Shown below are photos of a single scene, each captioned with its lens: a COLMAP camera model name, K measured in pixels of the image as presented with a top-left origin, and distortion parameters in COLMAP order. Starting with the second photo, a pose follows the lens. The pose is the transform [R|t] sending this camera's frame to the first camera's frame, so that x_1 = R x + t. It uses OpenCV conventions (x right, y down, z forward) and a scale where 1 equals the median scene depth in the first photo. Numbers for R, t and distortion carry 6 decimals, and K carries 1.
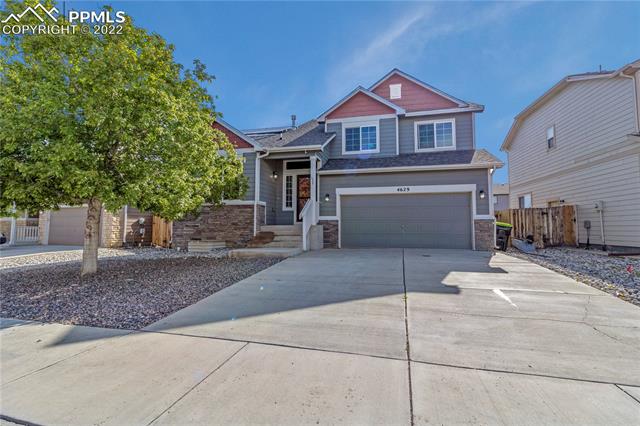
lens RADIAL K [[300.9, 0, 318.4], [0, 300.9, 212.5], [0, 0, 1]] dist [-0.002146, -0.000599]
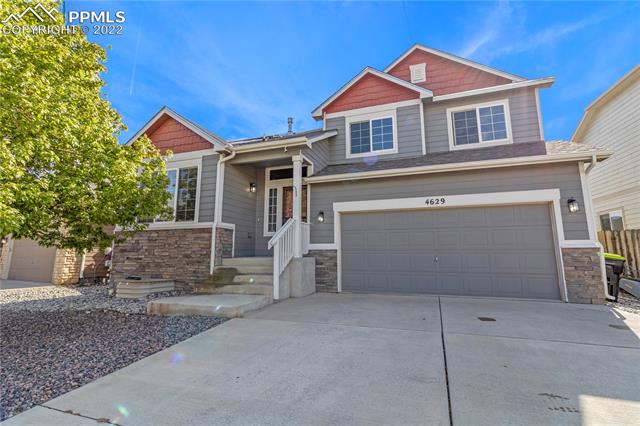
lens RADIAL K [[300.9, 0, 319.0], [0, 300.9, 210.3], [0, 0, 1]] dist [-0.002146, -0.000599]
pose [[0.995677, -0.016705, -0.091372, 0.088843], [0.007789, 0.995247, -0.097072, 0.002889], [0.092560, 0.095941, 0.991074, 0.324062]]
